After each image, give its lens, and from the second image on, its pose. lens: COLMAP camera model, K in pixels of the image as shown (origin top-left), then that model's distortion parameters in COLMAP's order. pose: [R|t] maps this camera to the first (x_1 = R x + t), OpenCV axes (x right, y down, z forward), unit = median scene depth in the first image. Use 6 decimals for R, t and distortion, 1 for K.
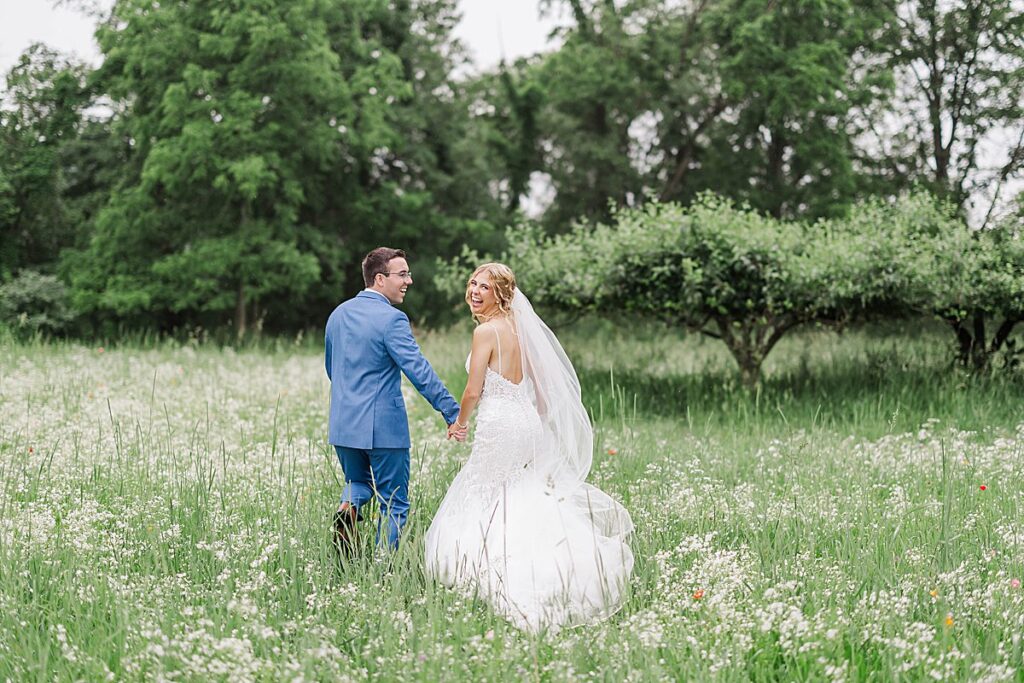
lens RADIAL K [[1382.5, 0, 506.1], [0, 1382.5, 340.0], [0, 0, 1]] dist [0.037795, 0.000000]
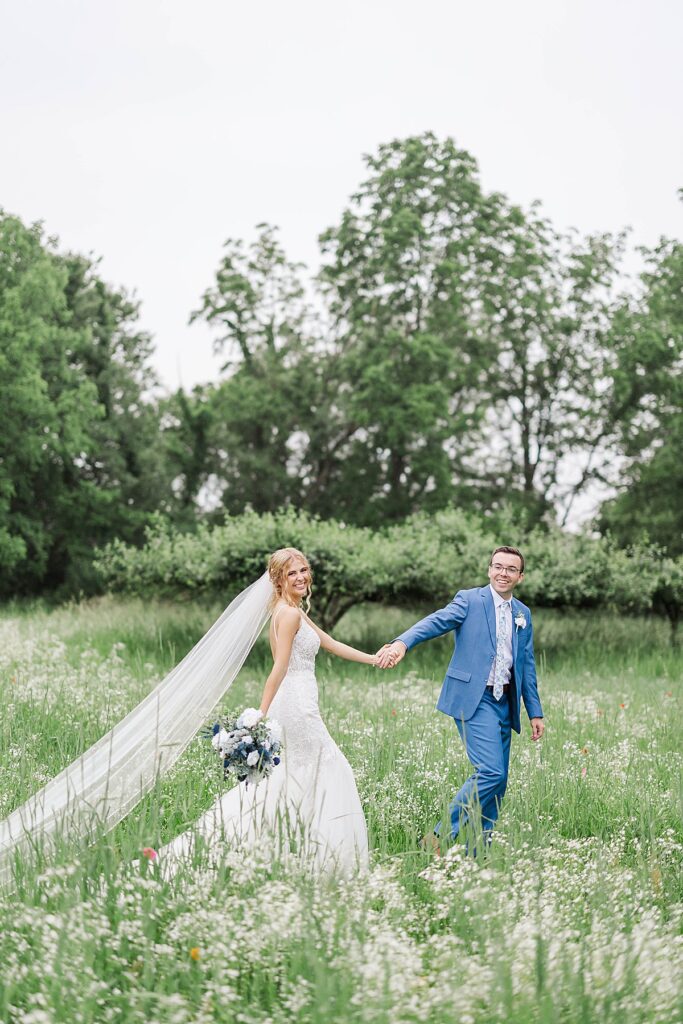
lens RADIAL K [[1382.5, 0, 347.7], [0, 1382.5, 516.1], [0, 0, 1]] dist [0.037795, 0.000000]
pose [[0.998307, 0.029401, 0.050194, 0.088704], [-0.025842, 0.997203, -0.070137, -0.000944], [-0.052116, 0.068721, 0.996274, -0.254815]]
